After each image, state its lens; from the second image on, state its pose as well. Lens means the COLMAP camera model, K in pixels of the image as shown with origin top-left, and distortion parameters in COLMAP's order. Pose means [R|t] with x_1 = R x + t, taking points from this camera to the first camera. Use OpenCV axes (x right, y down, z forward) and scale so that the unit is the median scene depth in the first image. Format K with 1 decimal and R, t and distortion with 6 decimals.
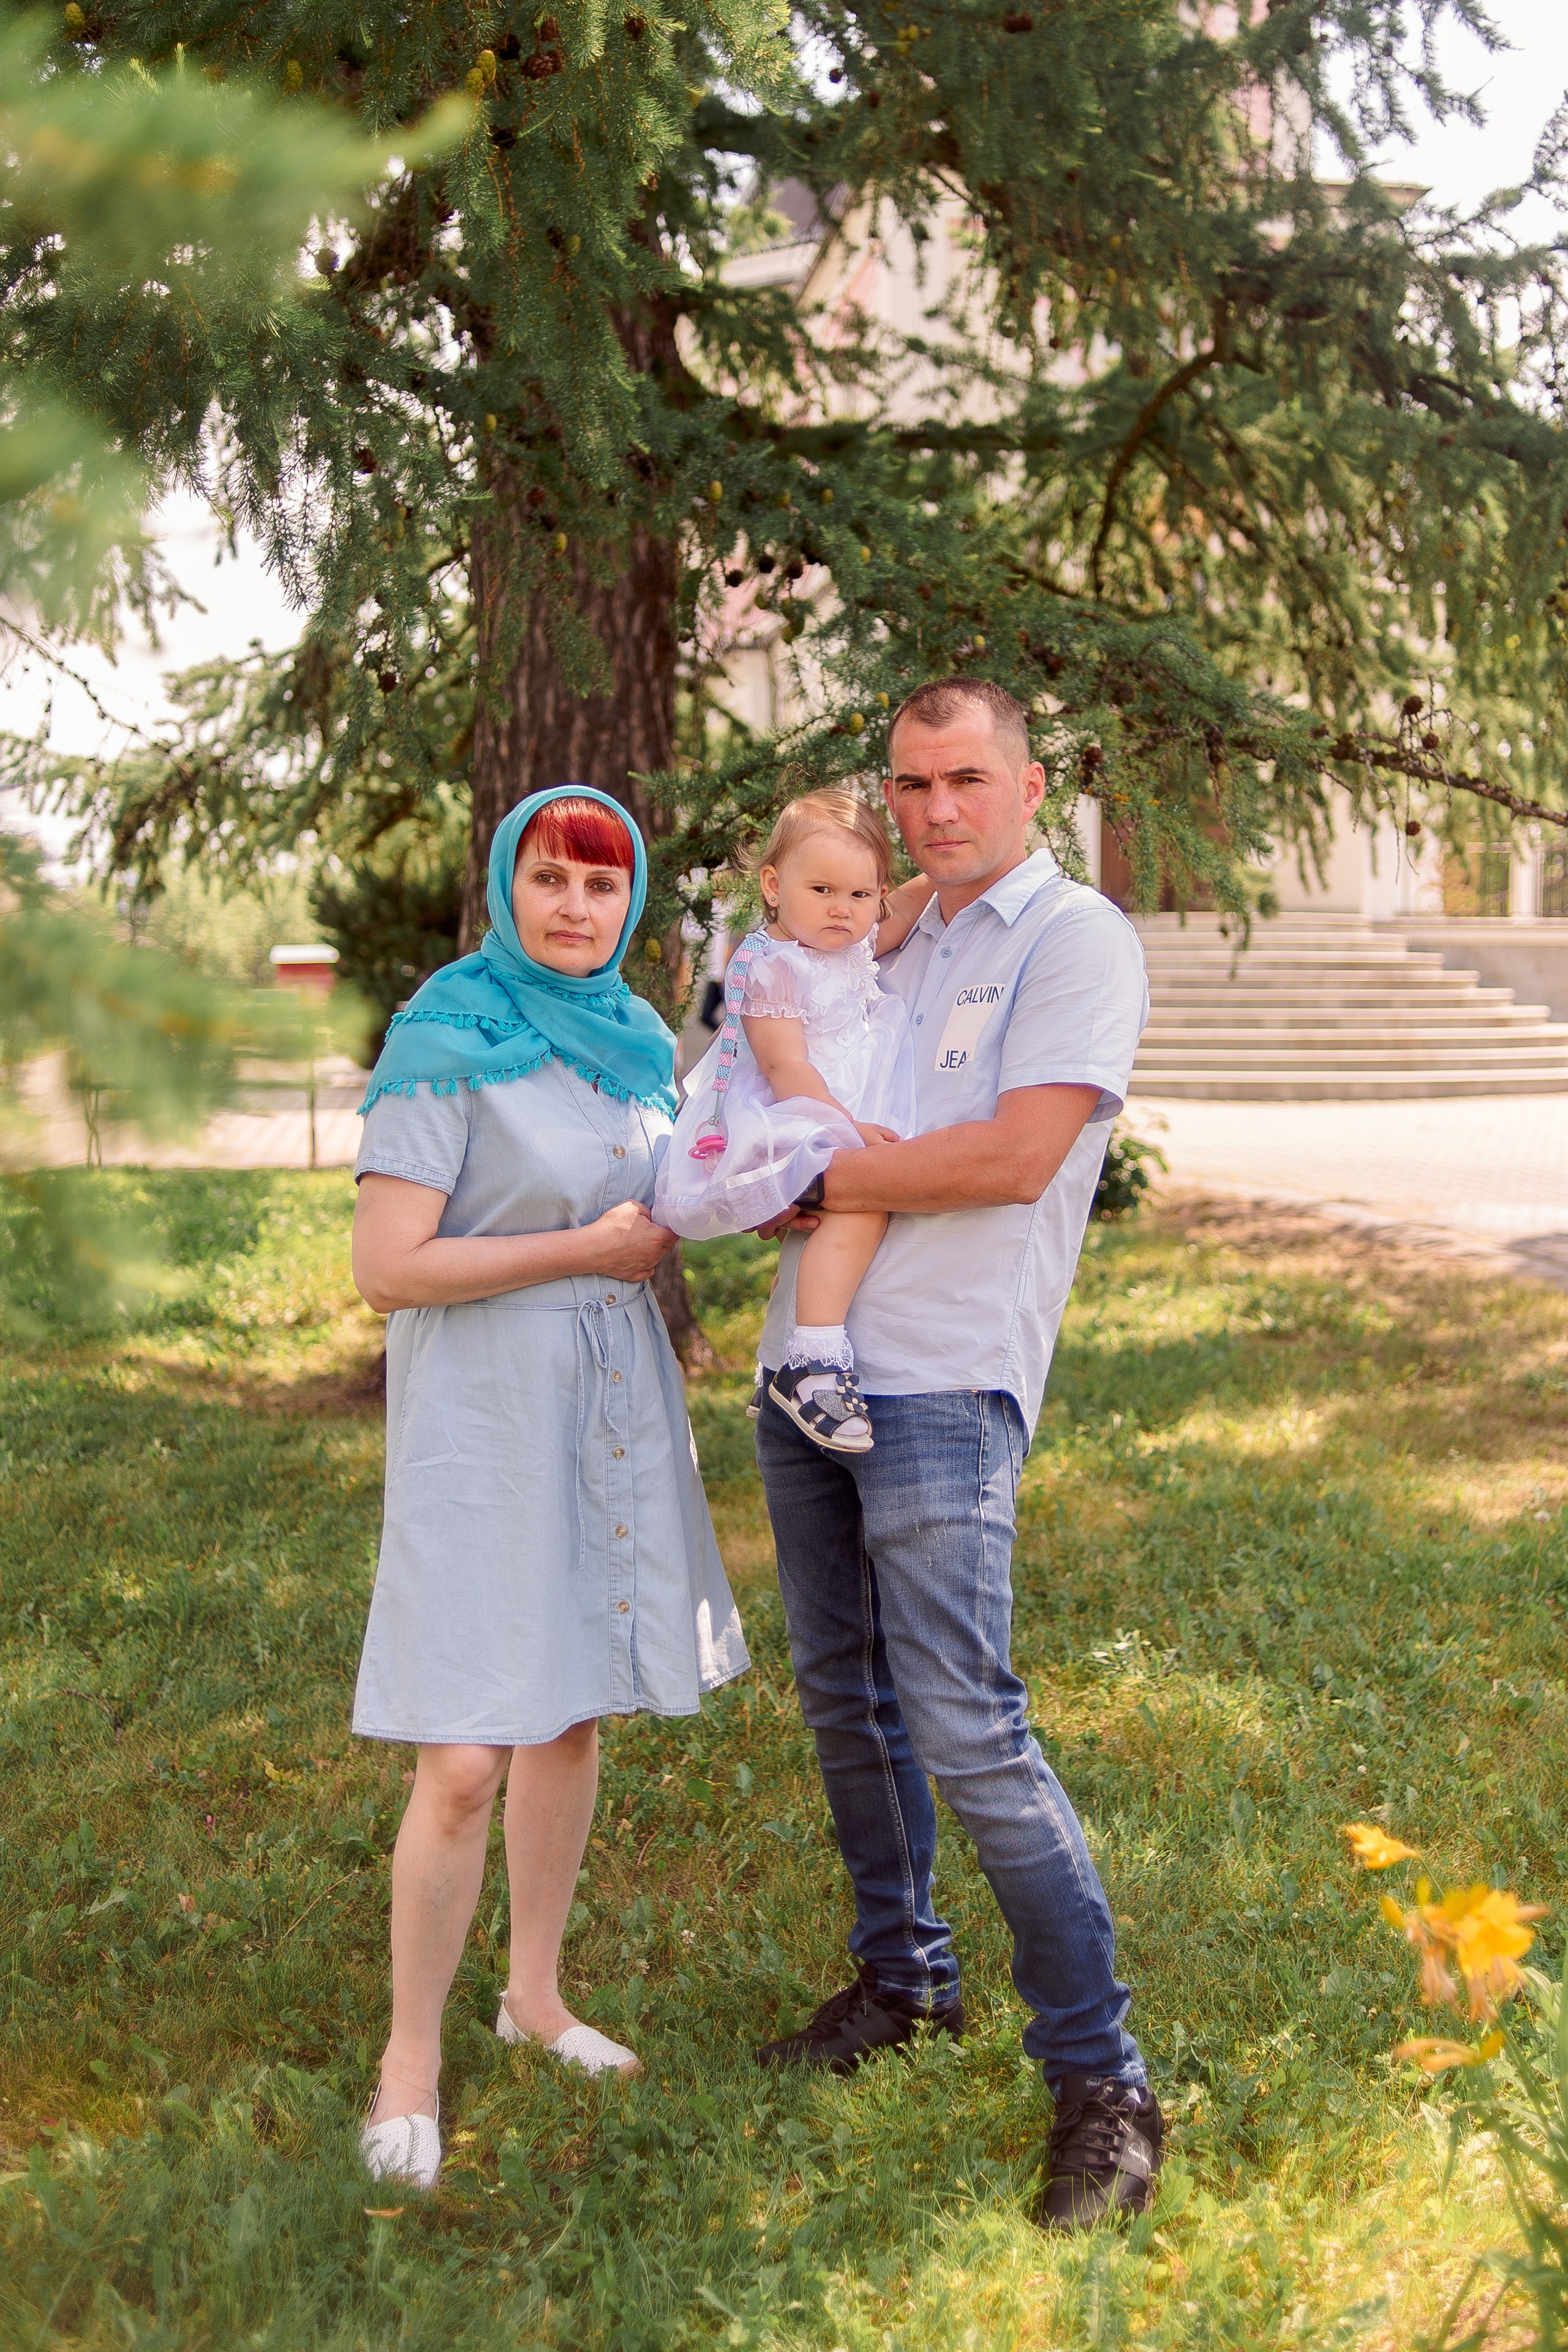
lens RADIAL K [[3166.2, 0, 784.0], [0, 3166.2, 1176.0], [0, 0, 1]] dist [0.001602, 0.015845]
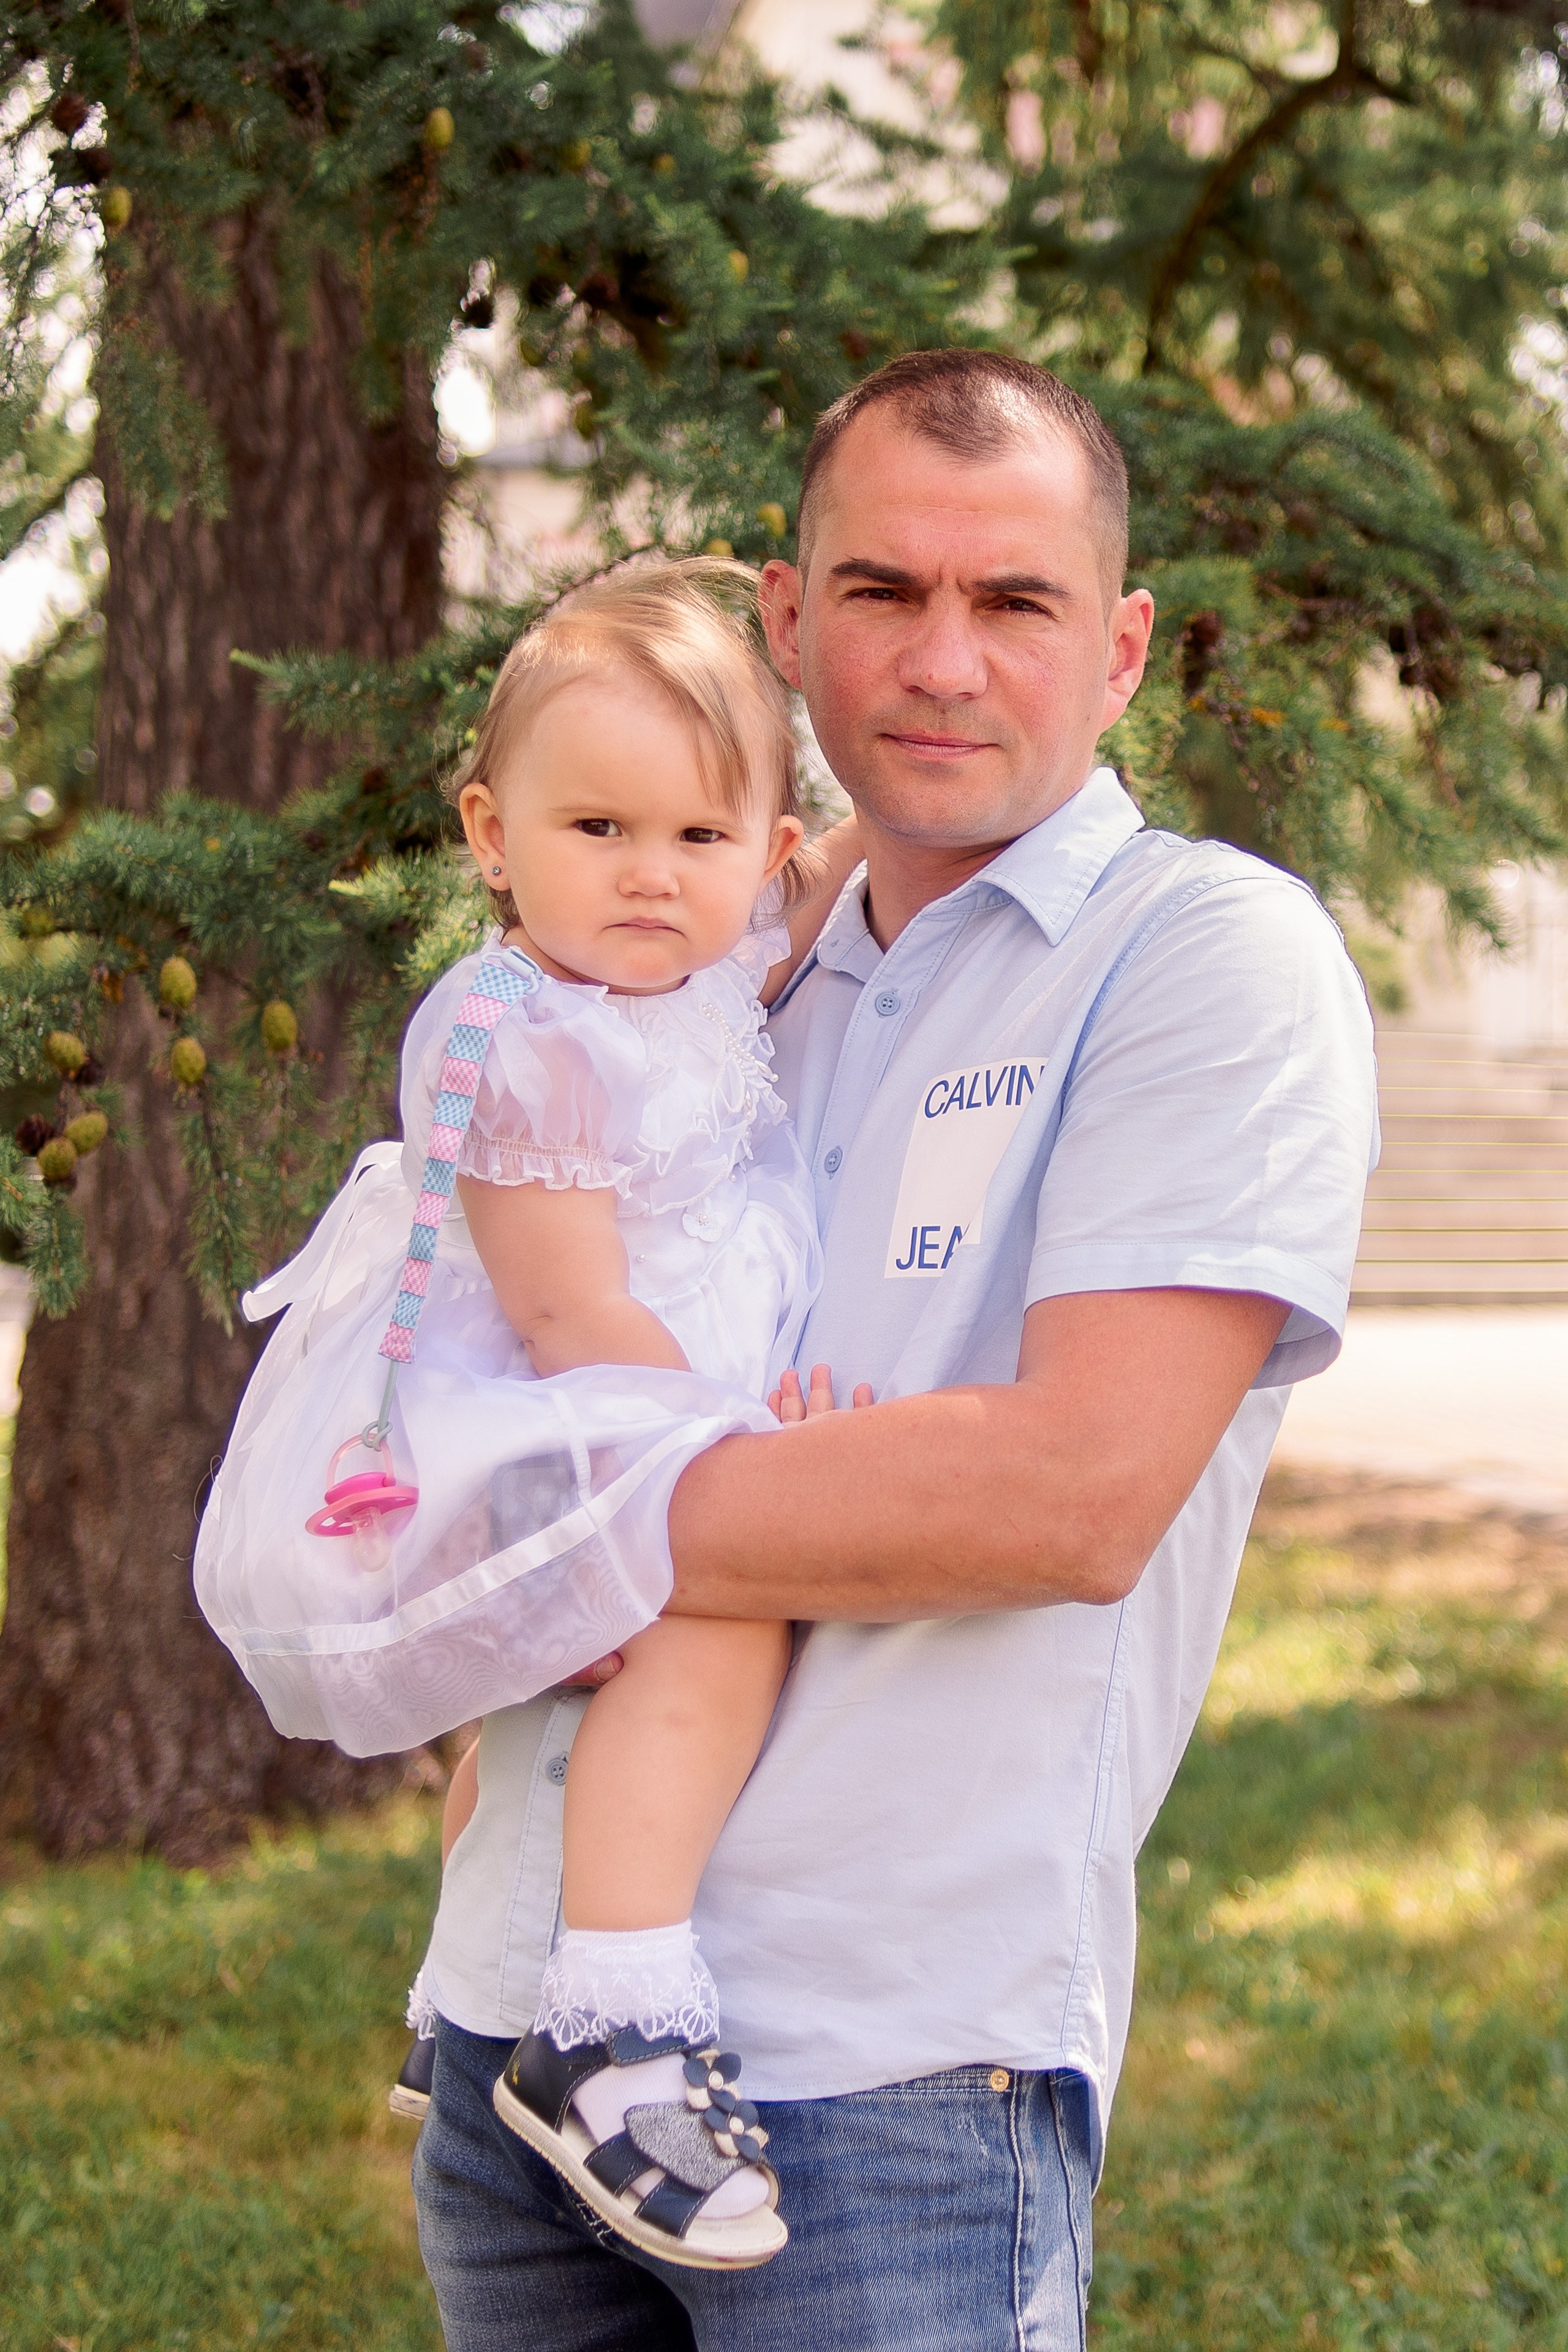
lens RADIAL K [[3751.6, 0, 1039.3], [0, 3751.6, 1179.4], [0, 0, 1]] dist [0.072823, 0.074956]
pose [[0.995298, 0.003523, 0.096799, 0.012610], [0.001791, 0.998498, -0.054757, -0.012834], [-0.096847, 0.054673, 0.993797, 0.320239]]
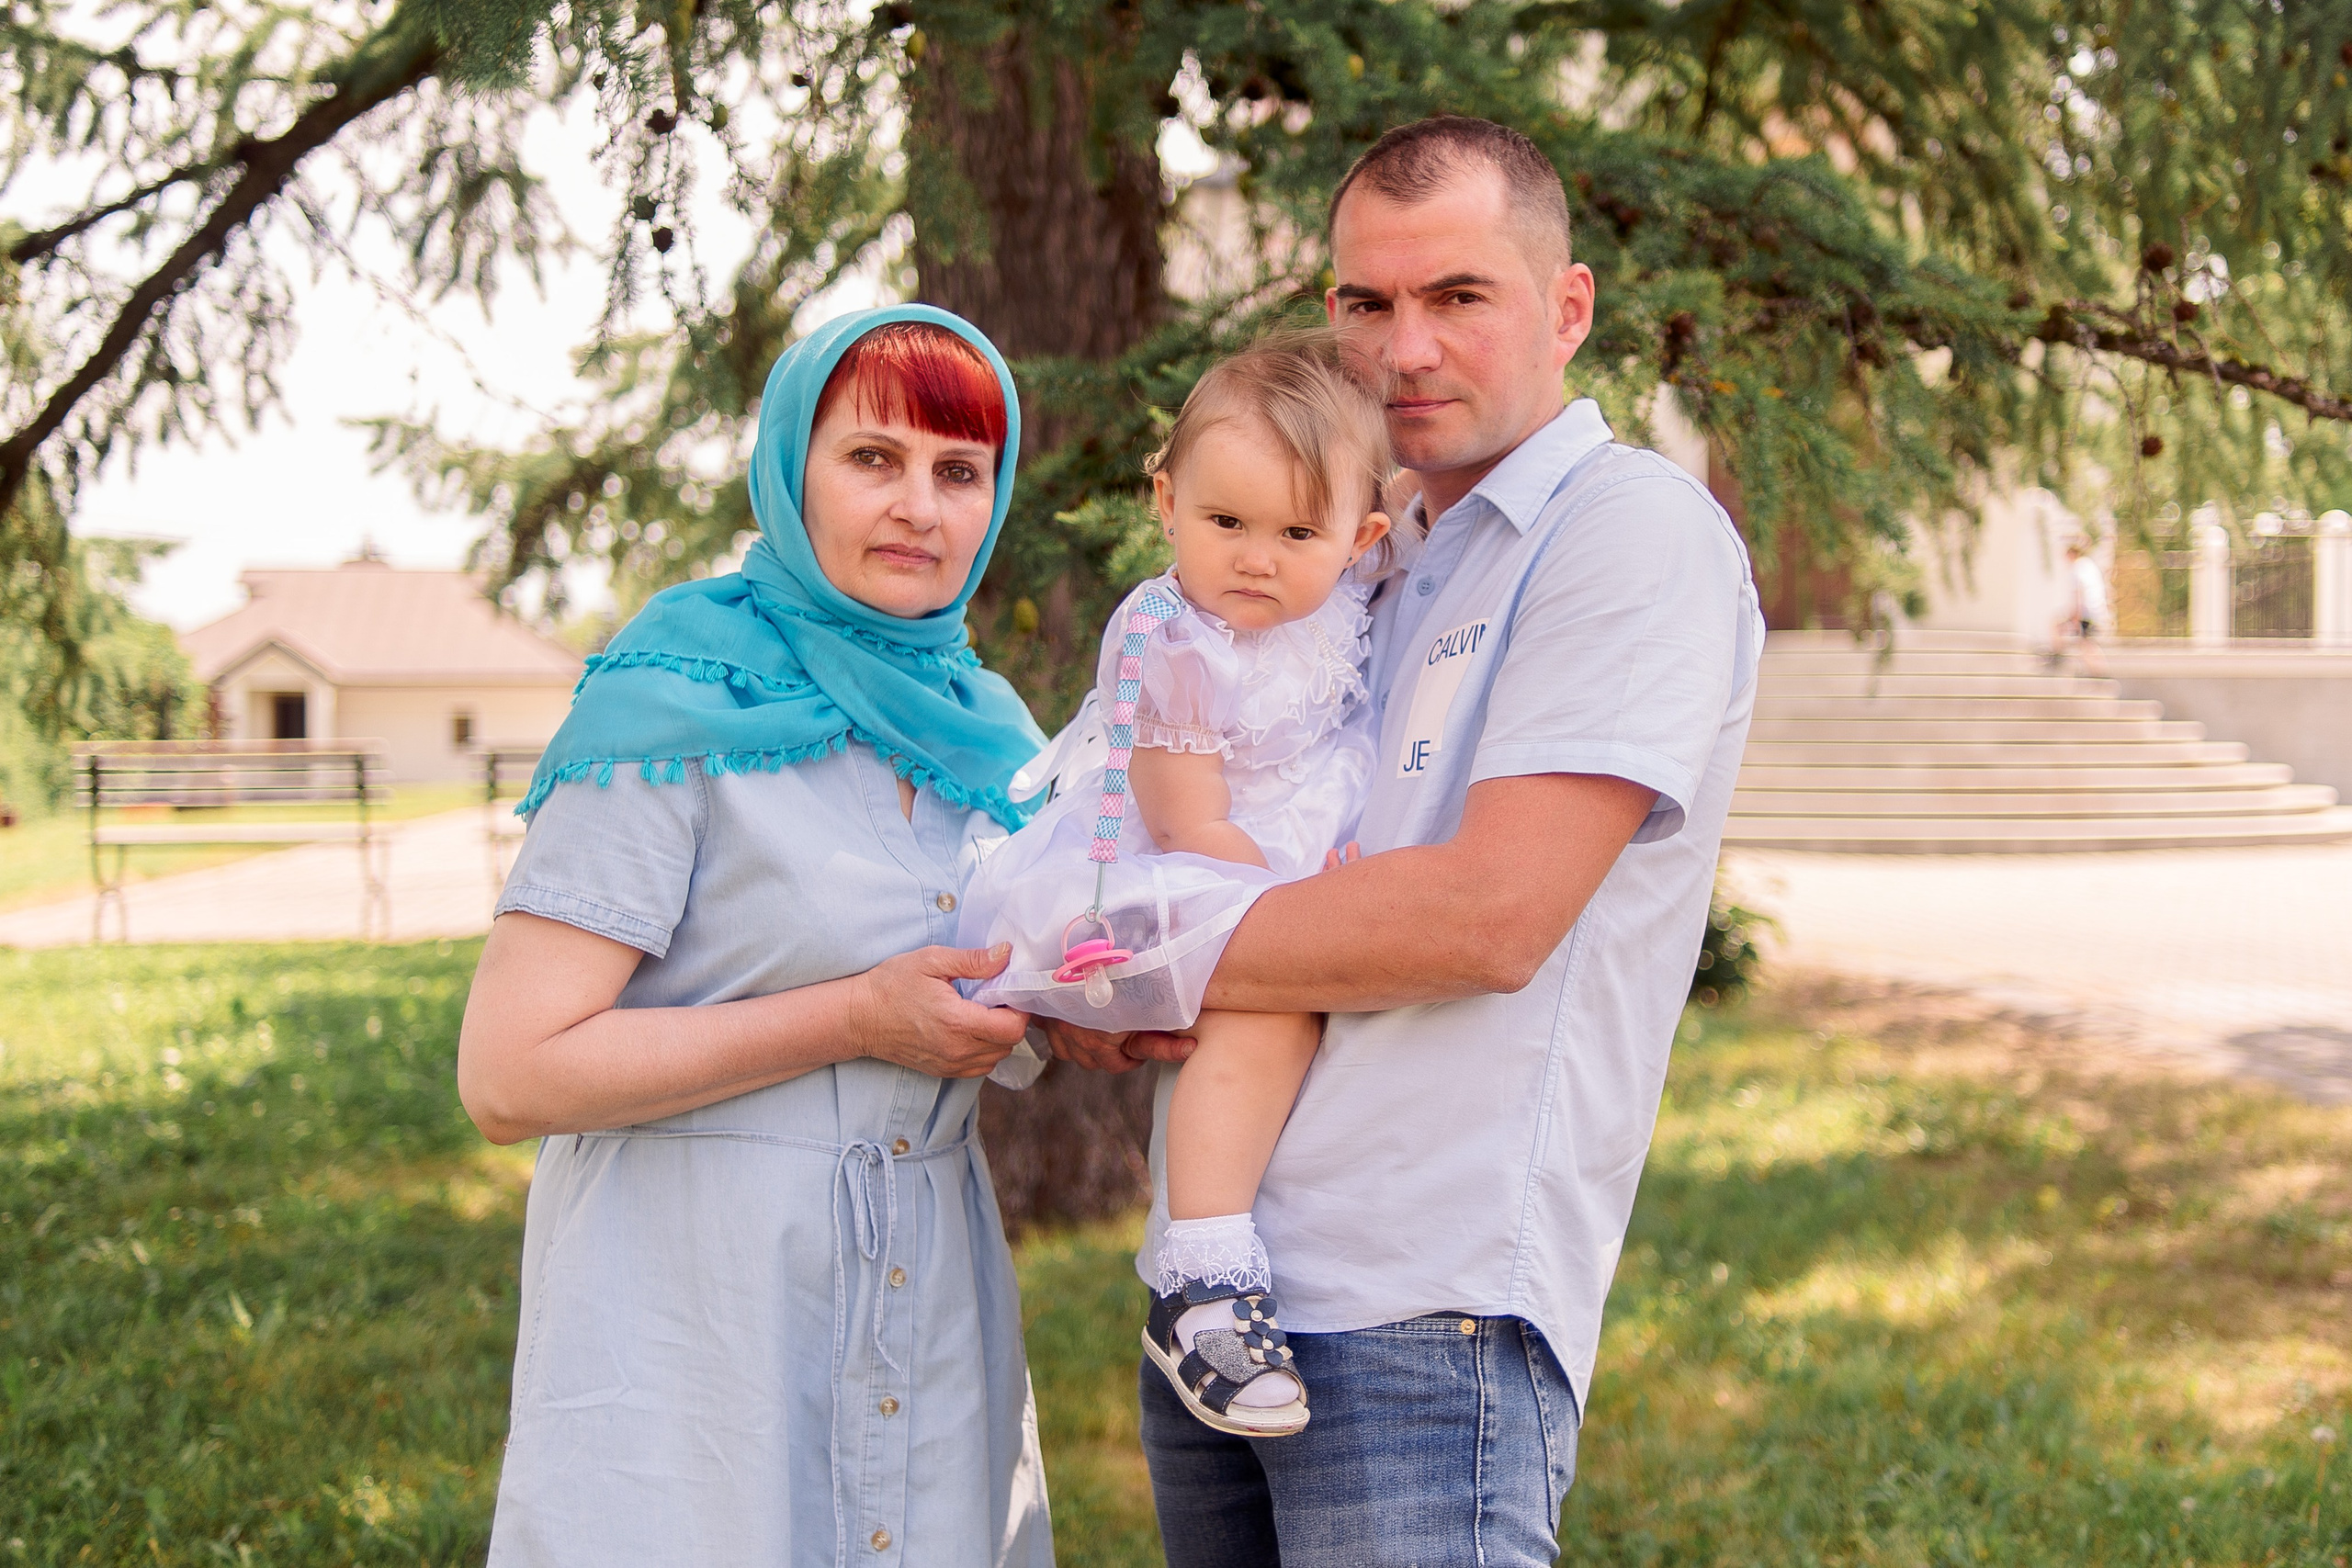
lens RADIAL K [[3165.9, 0, 1175.4], [0, 3165.9, 858.3], [0, 0, 1]] dist [0.001602, 0.015845]
pose [[0.997742, 0.001746, -0.067135, 0.026869], [-0.003462, 0.999670, -0.025443, -0.002717], [0.067068, 0.025618, 0.997419, 0.243369]]
